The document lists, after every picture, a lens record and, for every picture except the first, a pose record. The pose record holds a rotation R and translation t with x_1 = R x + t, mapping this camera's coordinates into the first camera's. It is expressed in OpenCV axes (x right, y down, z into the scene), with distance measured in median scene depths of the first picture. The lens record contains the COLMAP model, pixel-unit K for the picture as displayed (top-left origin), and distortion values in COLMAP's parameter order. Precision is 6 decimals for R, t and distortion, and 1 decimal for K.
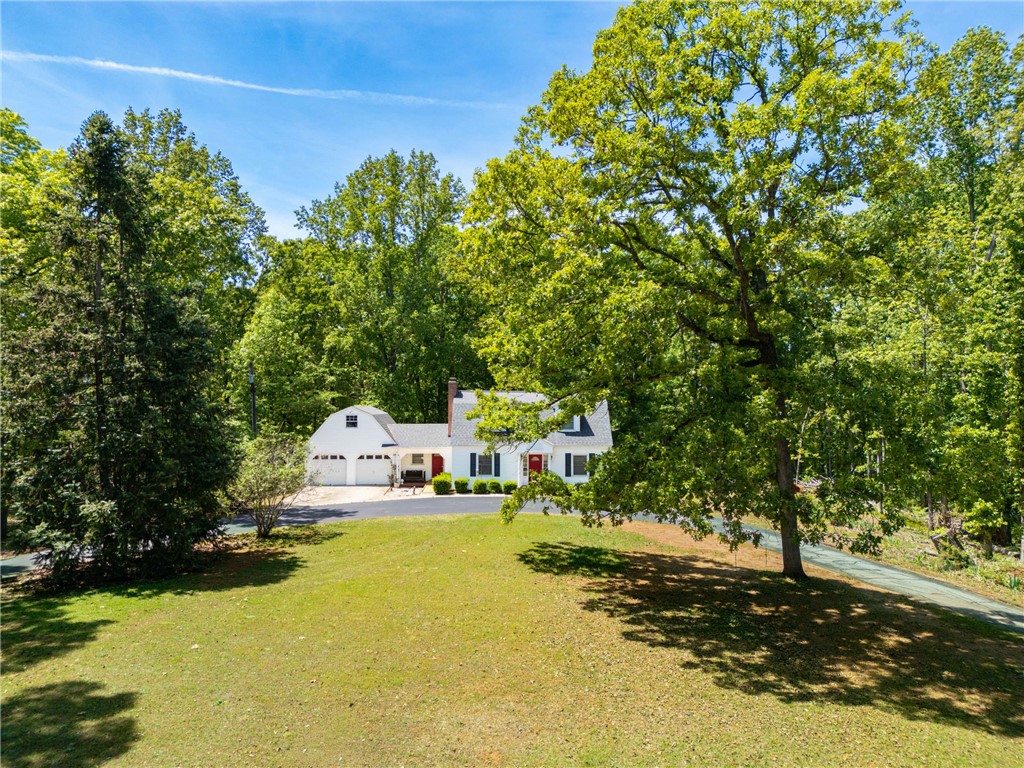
lens RADIAL K [[713.1, 0, 519.2], [0, 713.1, 378.3], [0, 0, 1]] dist [0.060409, -0.051047]
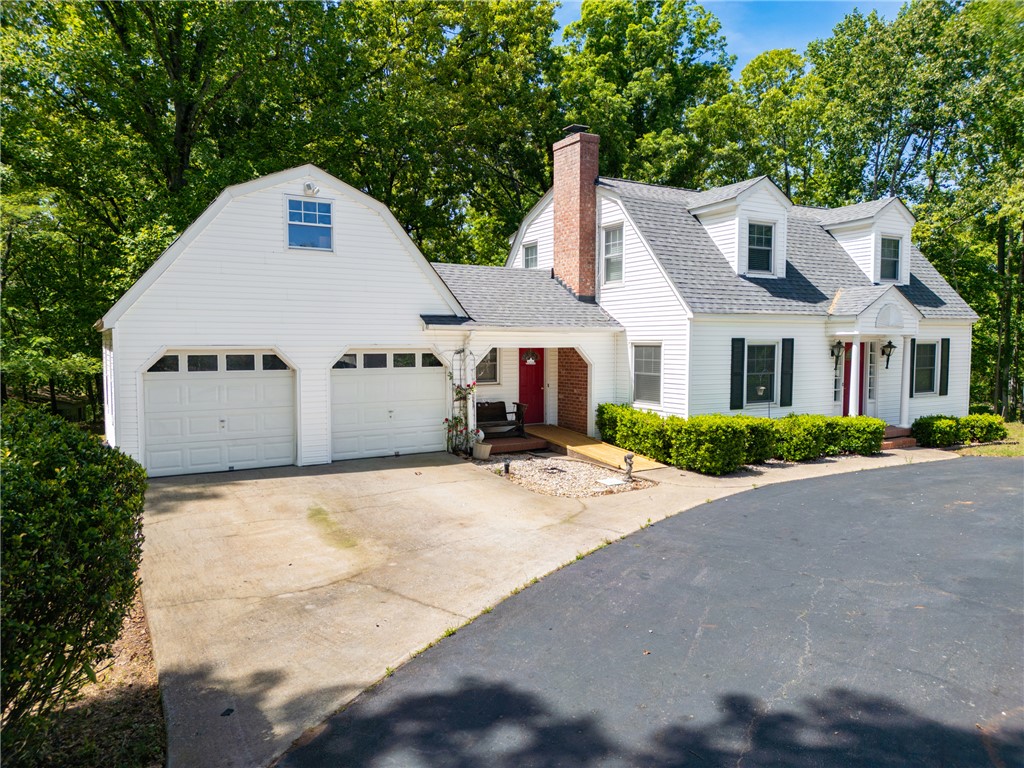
lens RADIAL K [[713.1, 0, 505.9], [0, 713.1, 387.7], [0, 0, 1]] dist [0.060409, -0.051047]
pose [[0.870680, -0.033701, 0.490694, -0.302568], [-0.015610, 0.995254, 0.096052, 0.093037], [-0.491602, -0.091291, 0.866021, 0.731245]]
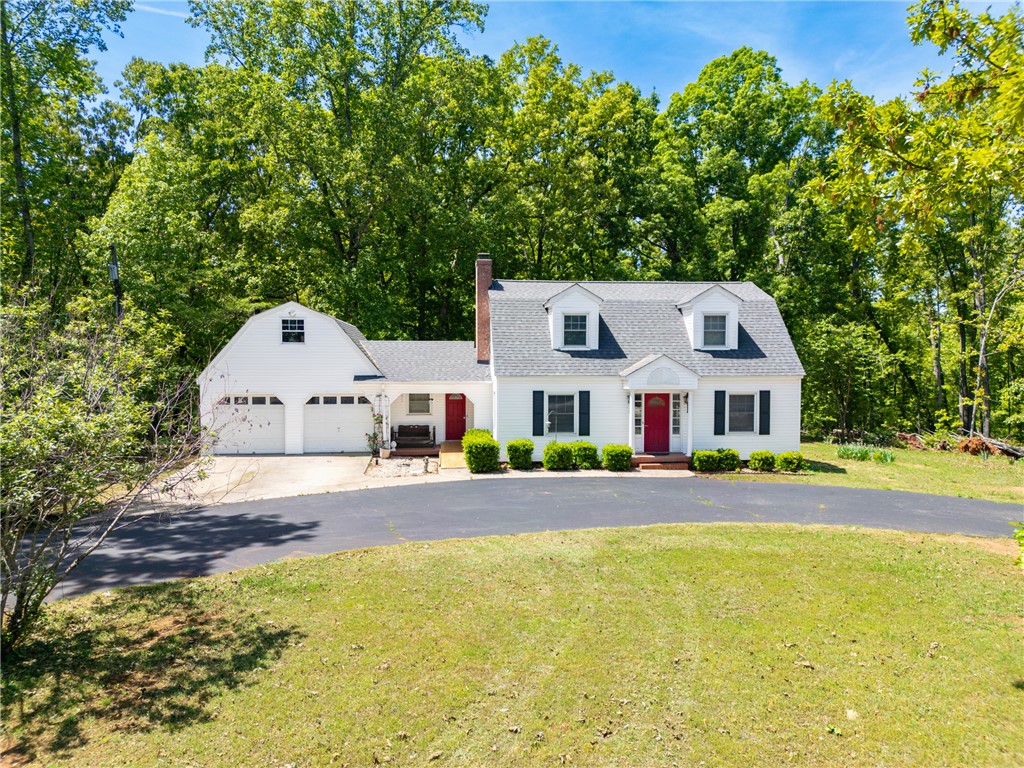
lens RADIAL K [[713.1, 0, 514.9], [0, 713.1, 388.2], [0, 0, 1]] dist [0.060409, -0.051047]
pose [[0.996601, -0.002365, 0.082347, -0.117568], [-0.003811, 0.997194, 0.074770, 0.061774], [-0.082292, -0.074830, 0.993795, 0.470548]]
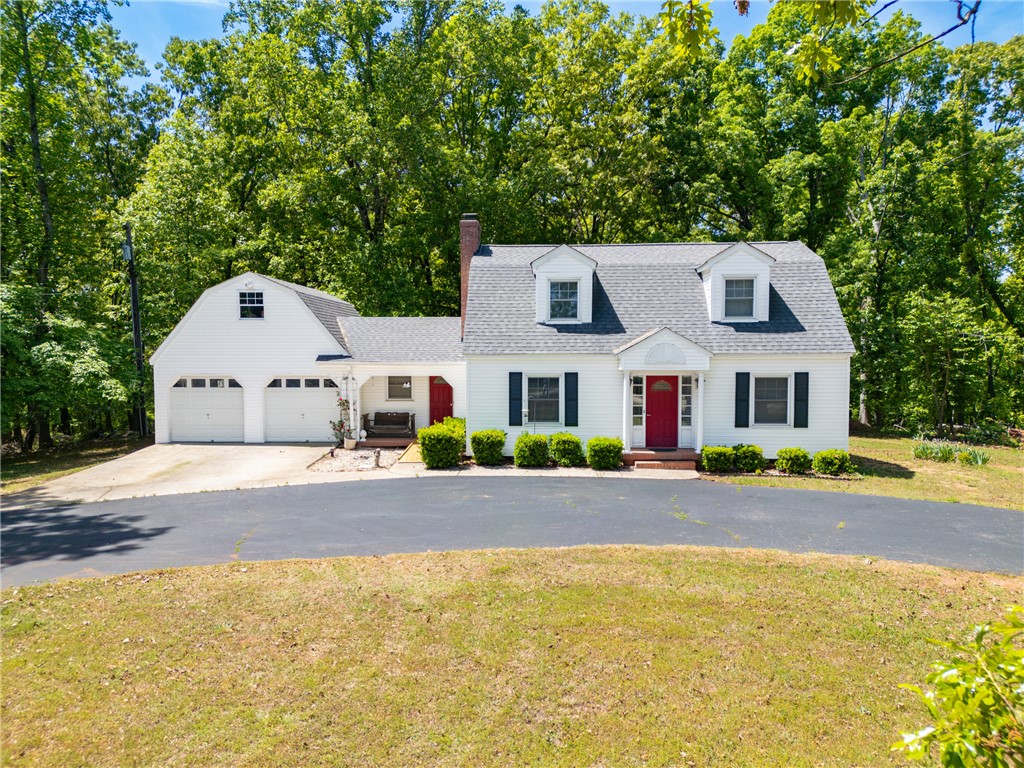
lens RADIAL K [[713.1, 0, 515.9], [0, 713.1, 387.8], [0, 0, 1]] dist [0.060409, -0.051047]
pose [[0.998198, 0.000908, -0.060000, -0.036861], [0.004298, 0.996235, 0.086588, 0.073506], [0.059853, -0.086690, 0.994436, 0.546362]]
